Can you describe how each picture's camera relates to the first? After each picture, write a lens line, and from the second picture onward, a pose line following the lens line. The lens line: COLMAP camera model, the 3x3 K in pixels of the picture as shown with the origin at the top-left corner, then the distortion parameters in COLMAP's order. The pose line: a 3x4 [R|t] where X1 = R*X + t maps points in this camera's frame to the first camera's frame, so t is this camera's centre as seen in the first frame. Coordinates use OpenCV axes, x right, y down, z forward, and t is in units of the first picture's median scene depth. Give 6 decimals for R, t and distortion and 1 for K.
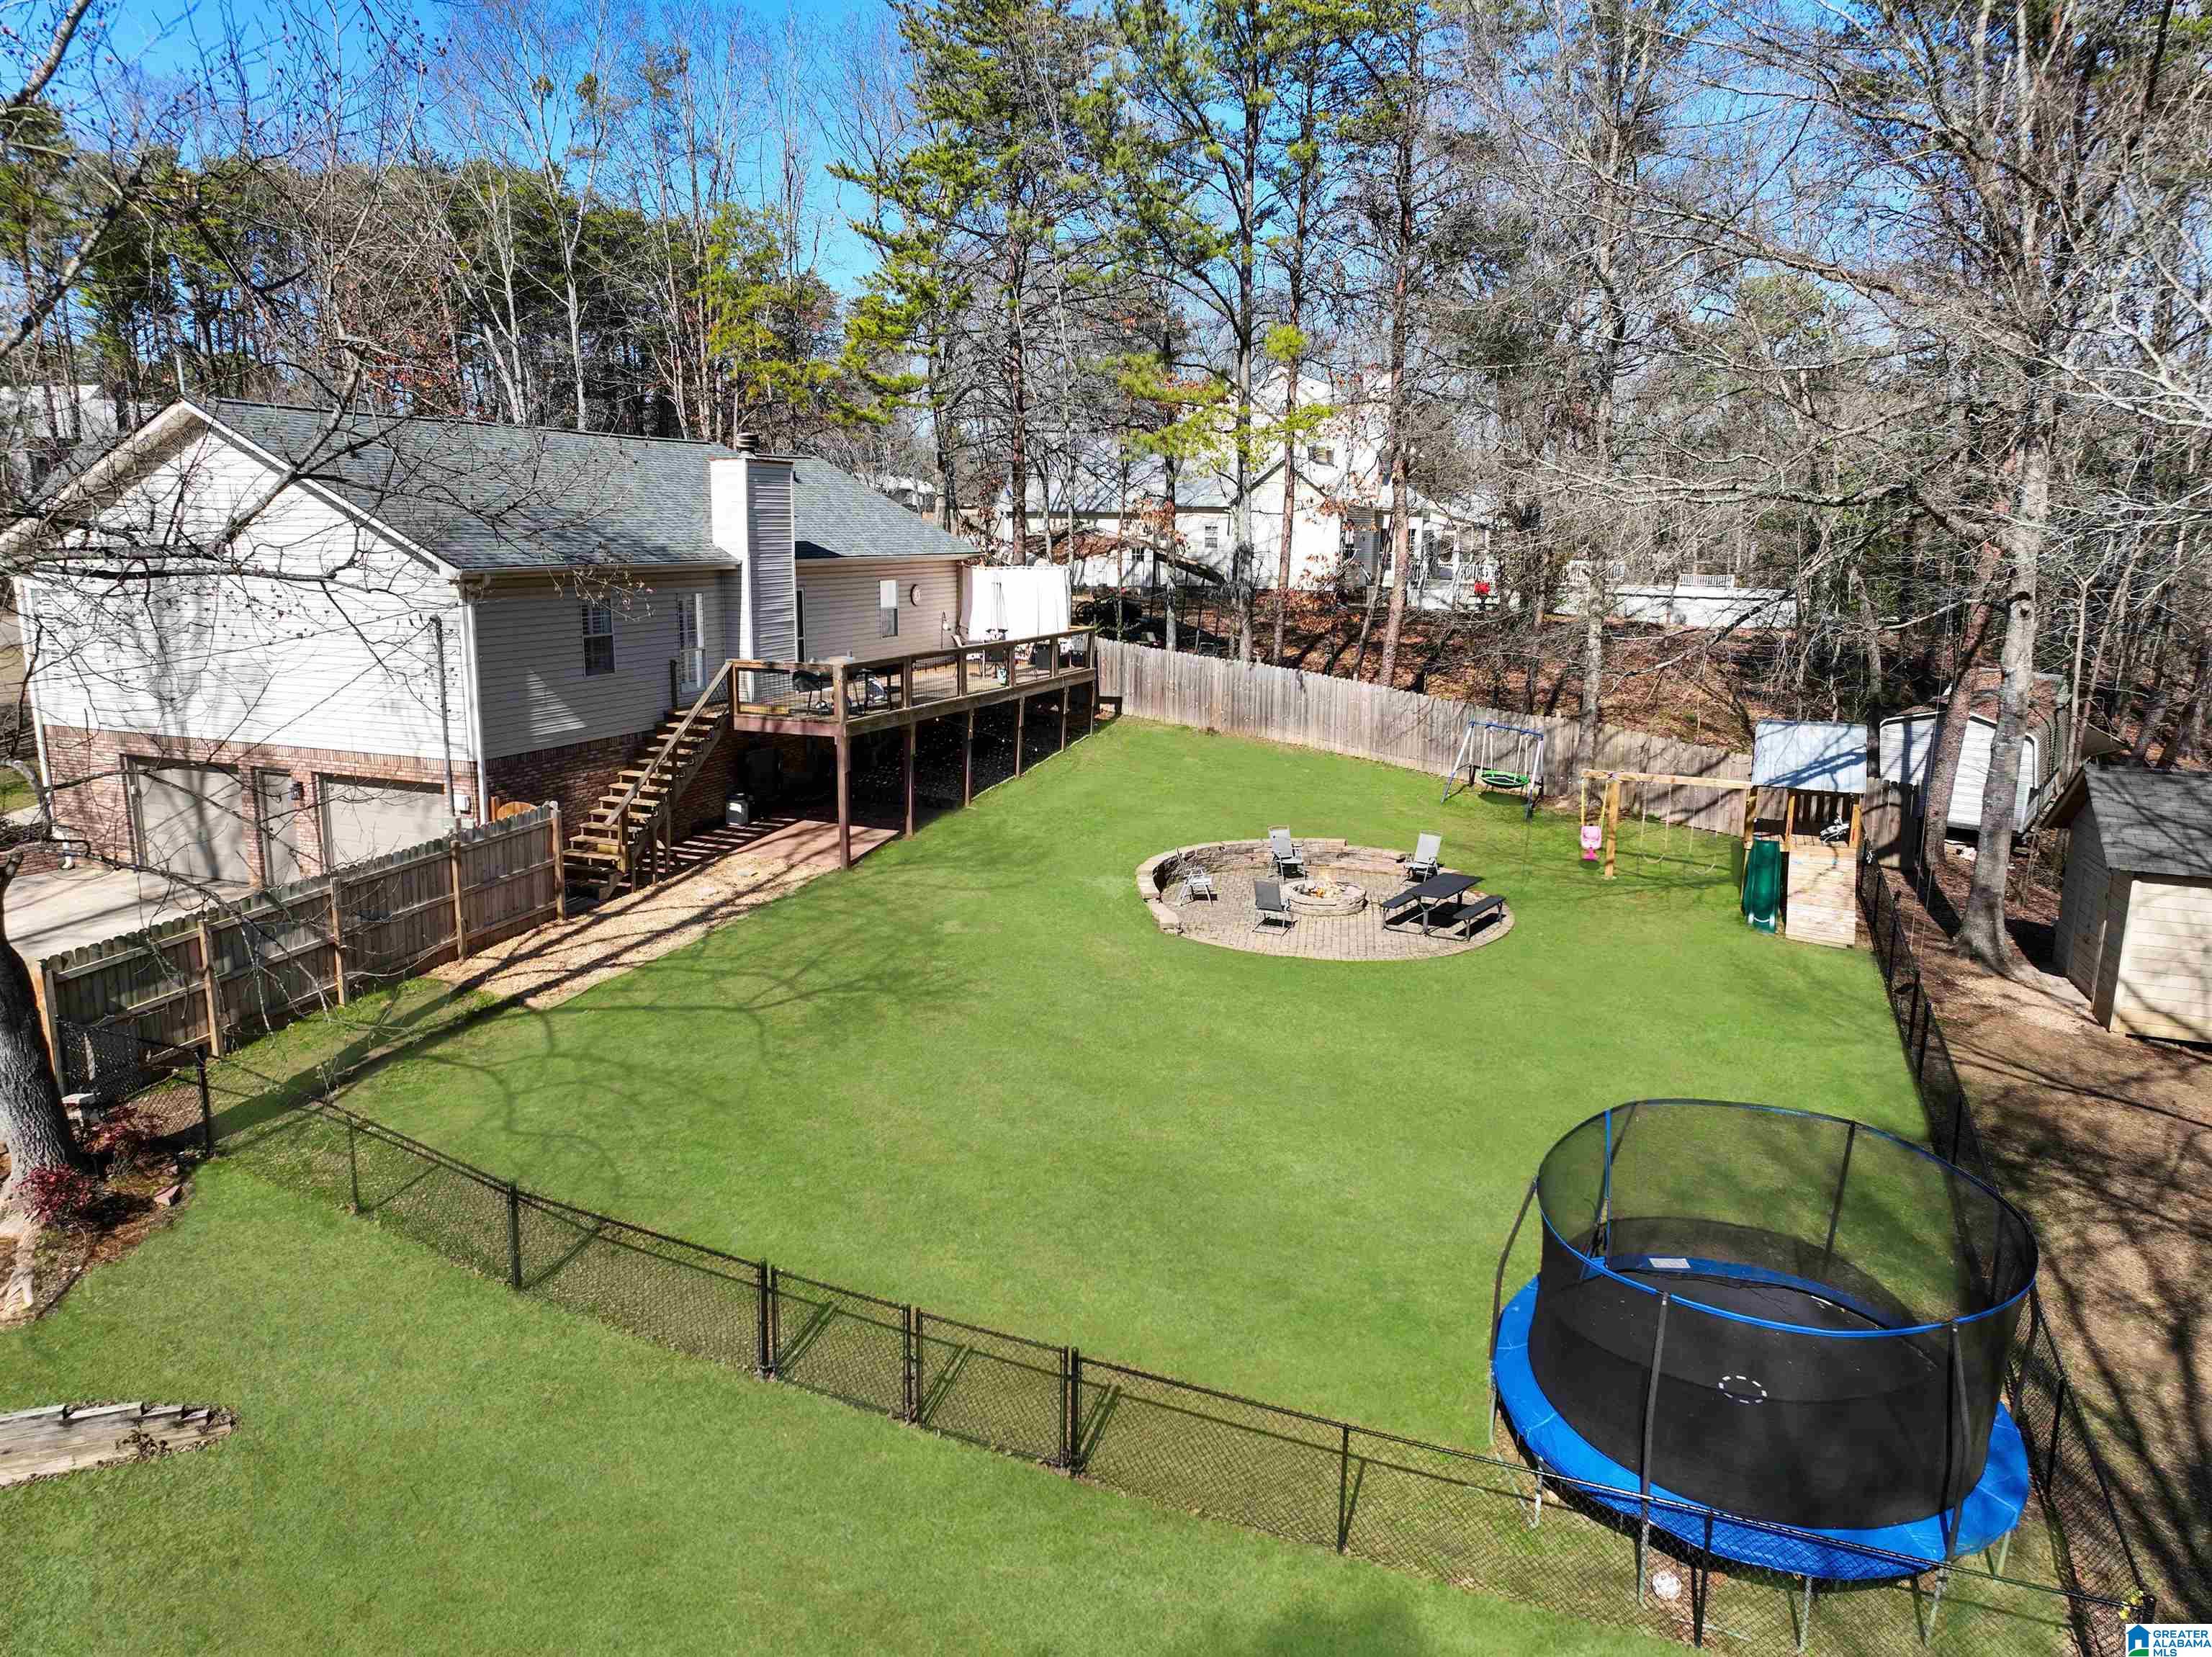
lens RADIAL K [[1543.3, 0, 1103.2], [0, 1543.3, 829.3], [0, 0, 1]] dist [-0.001494, -0.002617]
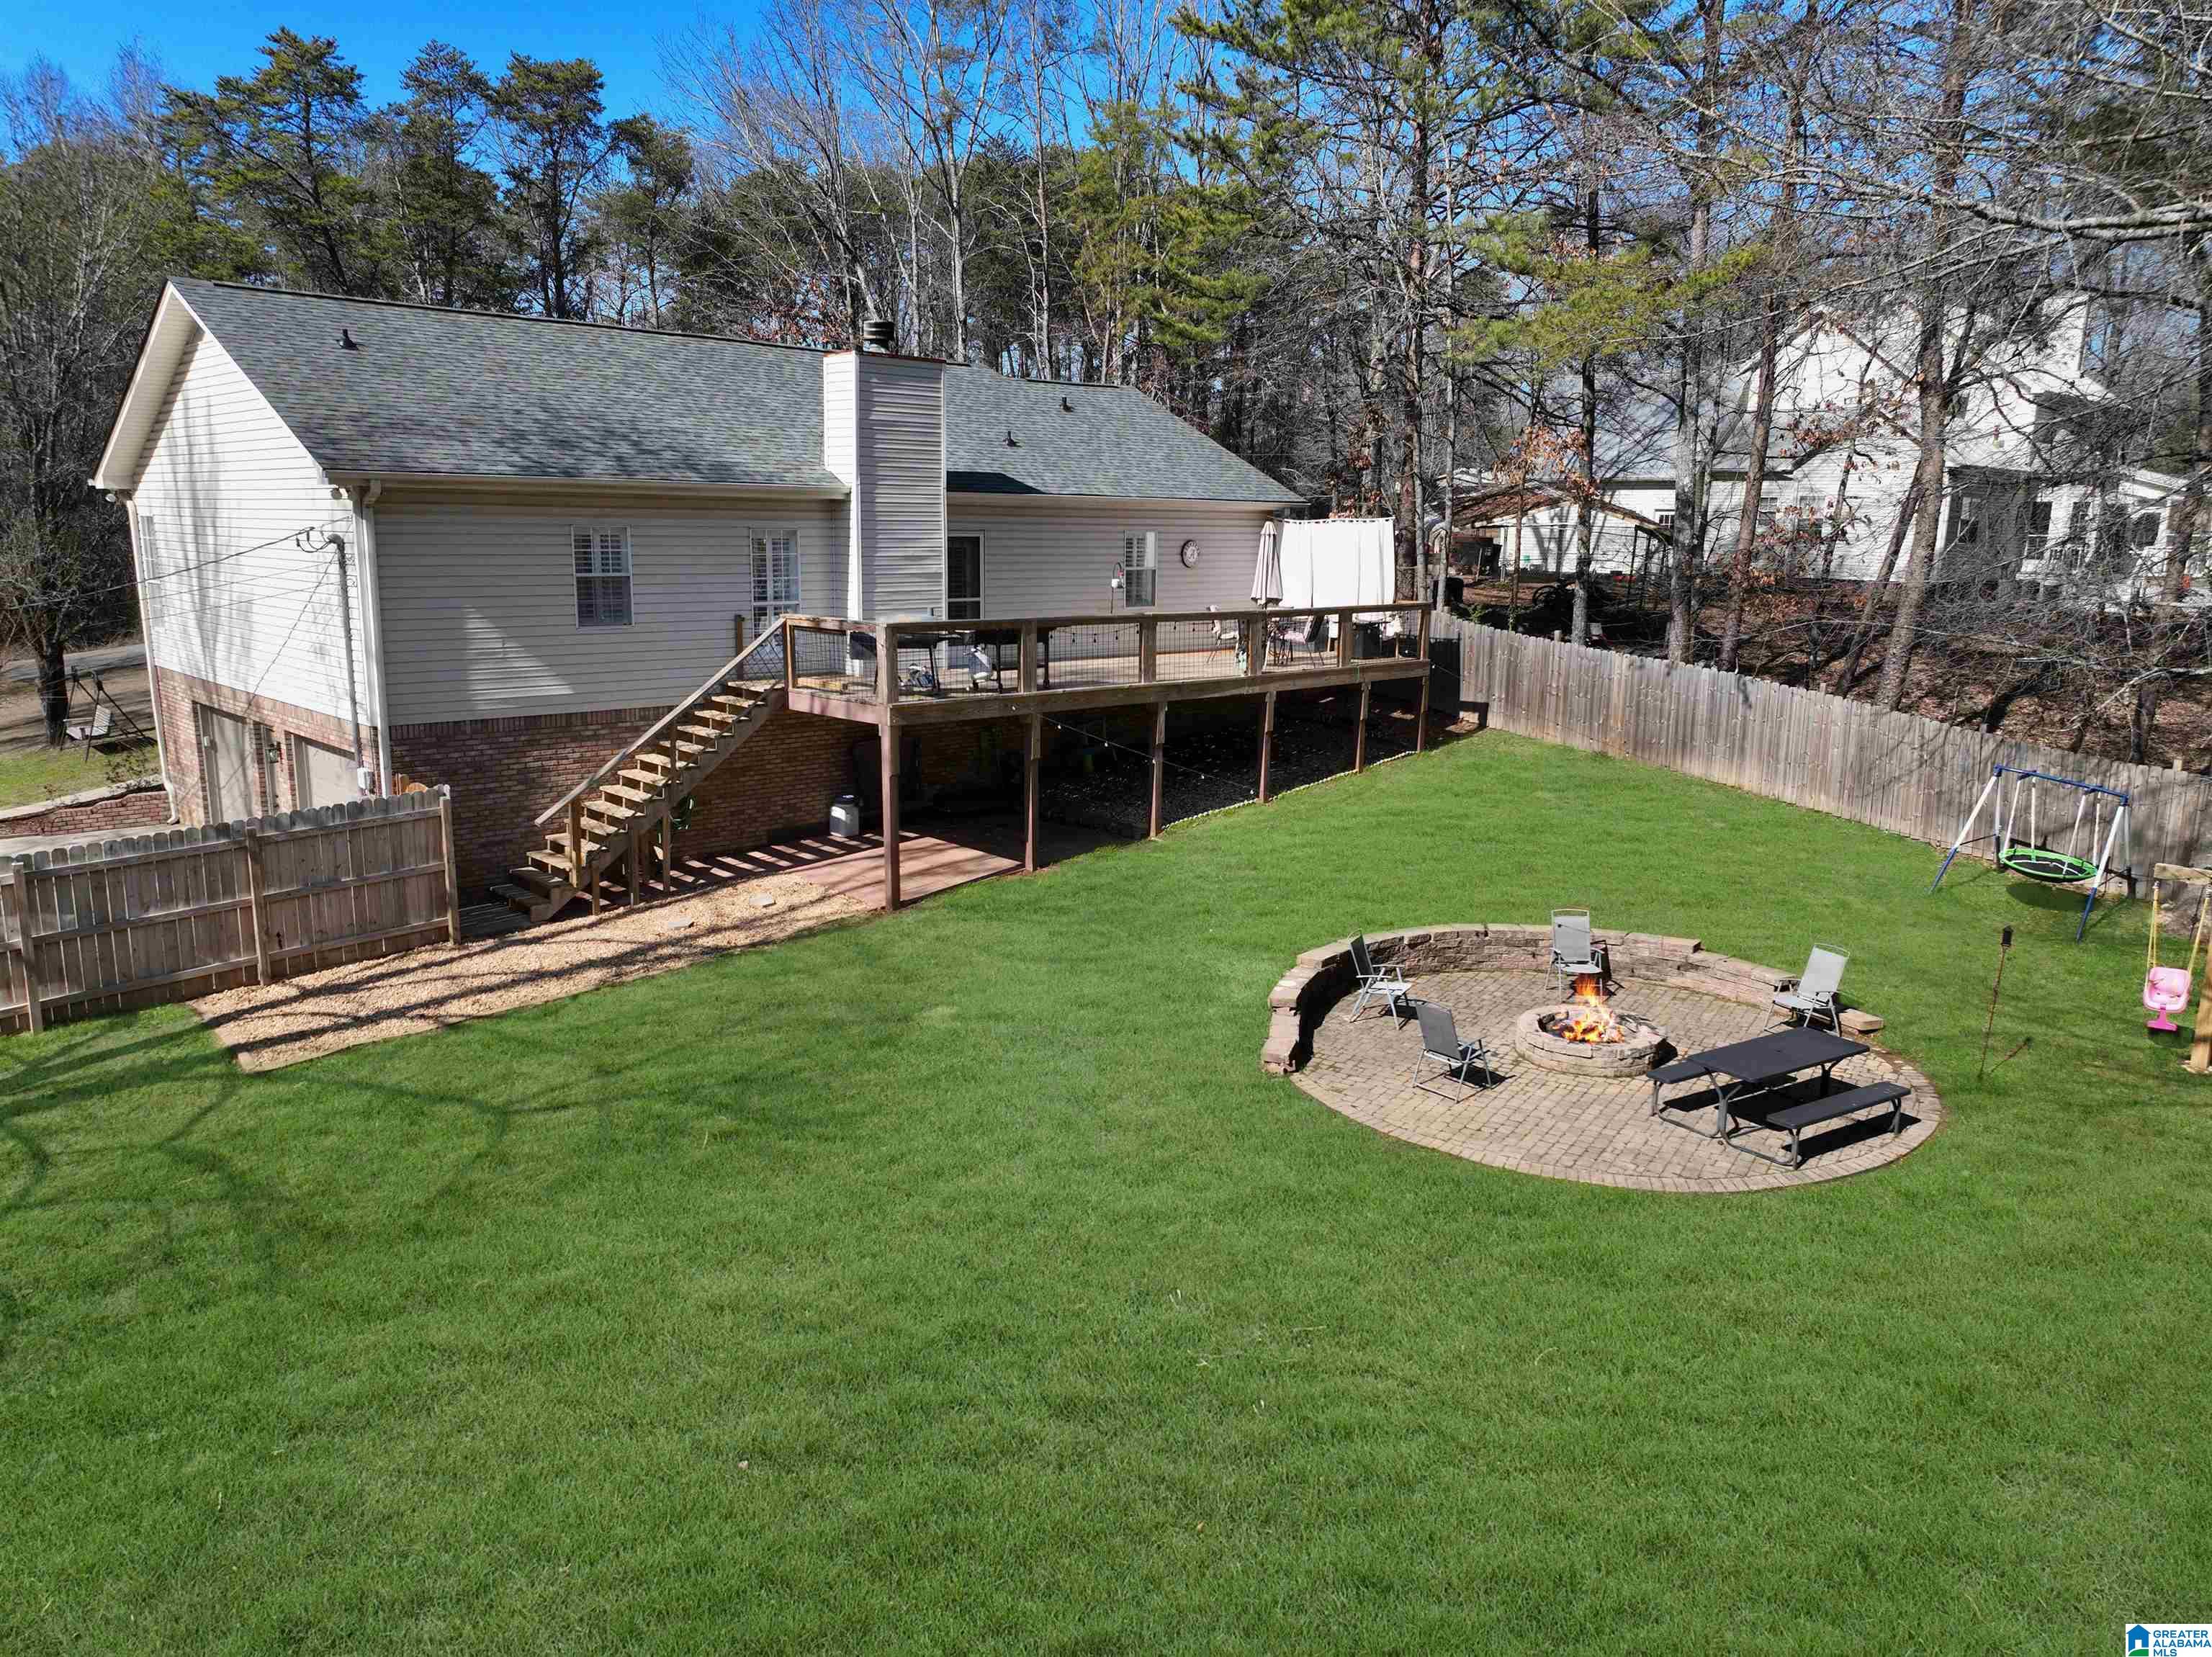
lens RADIAL K [[1543.3, 0, 1104.7], [0, 1543.3, 825.3], [0, 0, 1]] dist [-0.001494, -0.002617]
pose [[0.909508, 0.080096, -0.407898, 0.210152], [-0.084507, 0.996397, 0.007225, -0.026639], [0.407007, 0.027899, 0.912999, 0.382148]]
